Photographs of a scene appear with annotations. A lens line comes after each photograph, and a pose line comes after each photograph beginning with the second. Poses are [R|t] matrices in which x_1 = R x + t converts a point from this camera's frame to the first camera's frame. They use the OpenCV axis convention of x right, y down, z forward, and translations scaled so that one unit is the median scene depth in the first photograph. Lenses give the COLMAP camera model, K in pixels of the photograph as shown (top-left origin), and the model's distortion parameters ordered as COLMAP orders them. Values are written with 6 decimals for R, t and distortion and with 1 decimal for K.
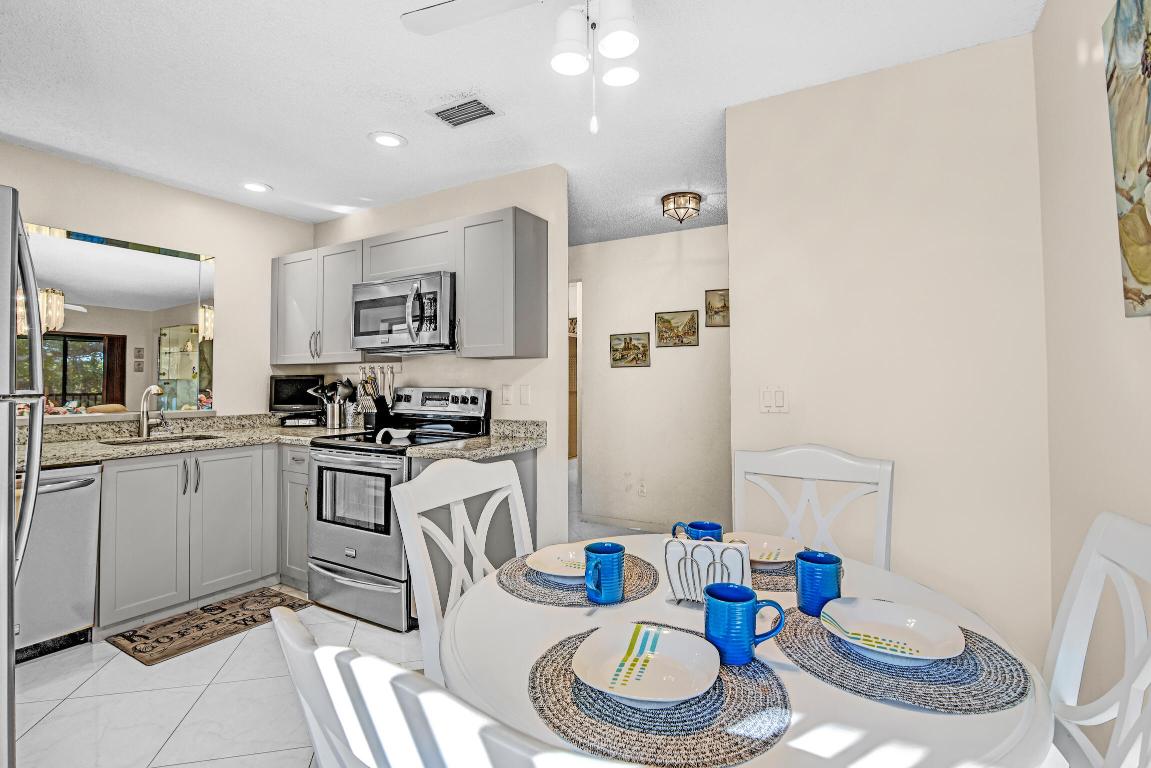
lens RADIAL K [[544.6, 0, 576.9], [0, 544.6, 365.6], [0, 0, 1]] dist [-0.023614, 0.000379]
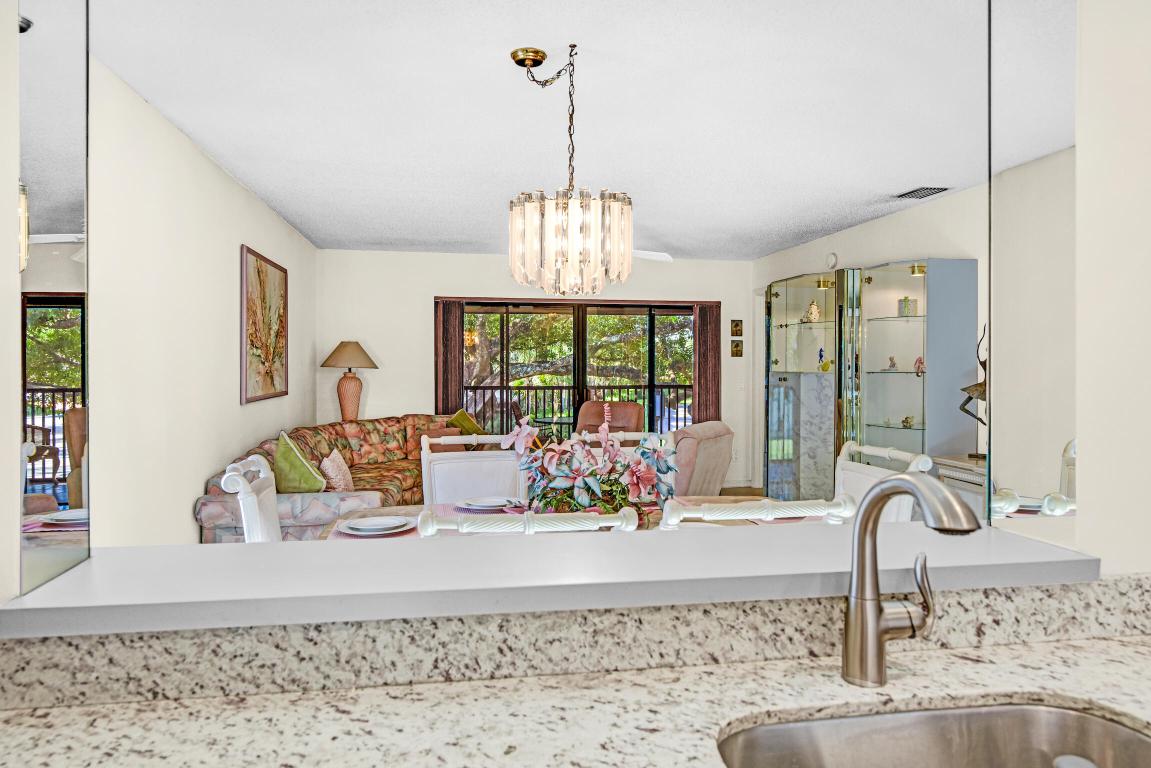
lens RADIAL K [[764.5, 0, 577.0], [0, 764.5, 373.0], [0, 0, 1]] dist [-0.009912, -0.000167]
pose [[0.643792, 0.014319, -0.765066, -0.569911], [0.020036, 0.999167, 0.035560, -0.013712], [0.764938, -0.038223, 0.642969, 0.623260]]
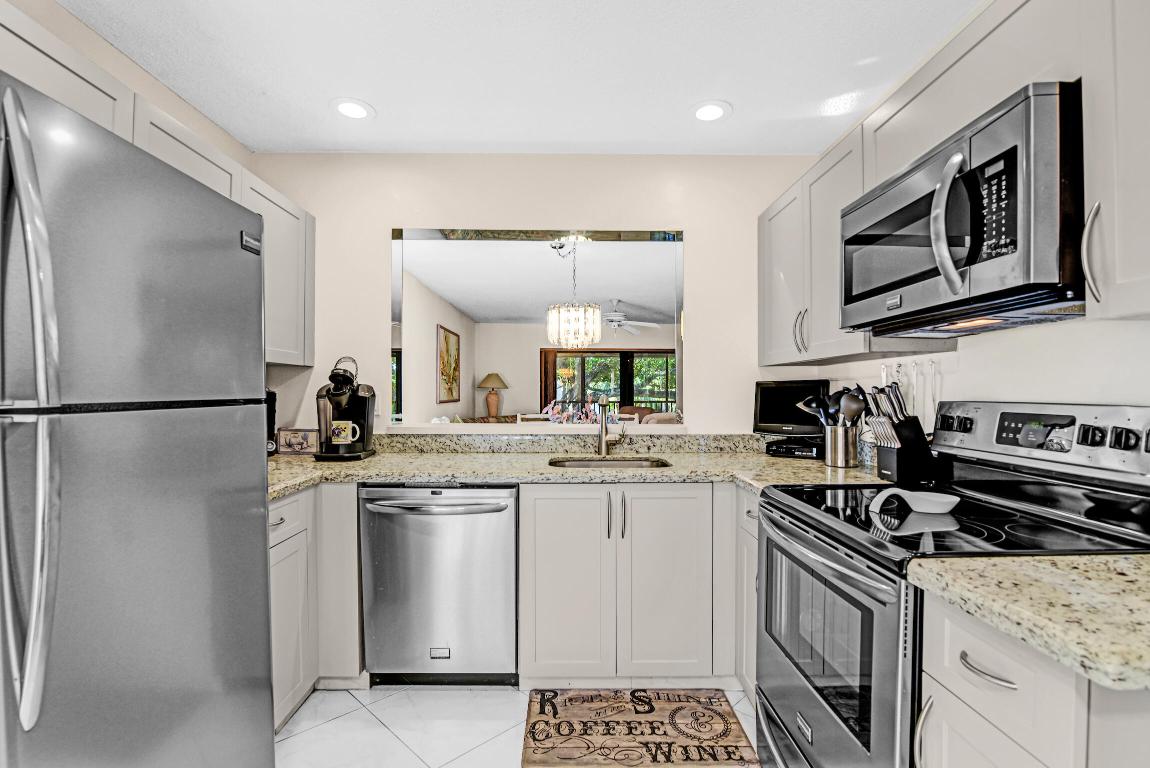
lens RADIAL K [[544.1, 0, 567.3], [0, 544.1, 395.6], [0, 0, 1]] dist [-0.023614, 0.000379]
pose [[0.502503, 0.008161, -0.864537, -0.081478], [0.024227, 0.999430, 0.023516, 0.015639], [0.864236, -0.032762, 0.502019, 0.466286]]
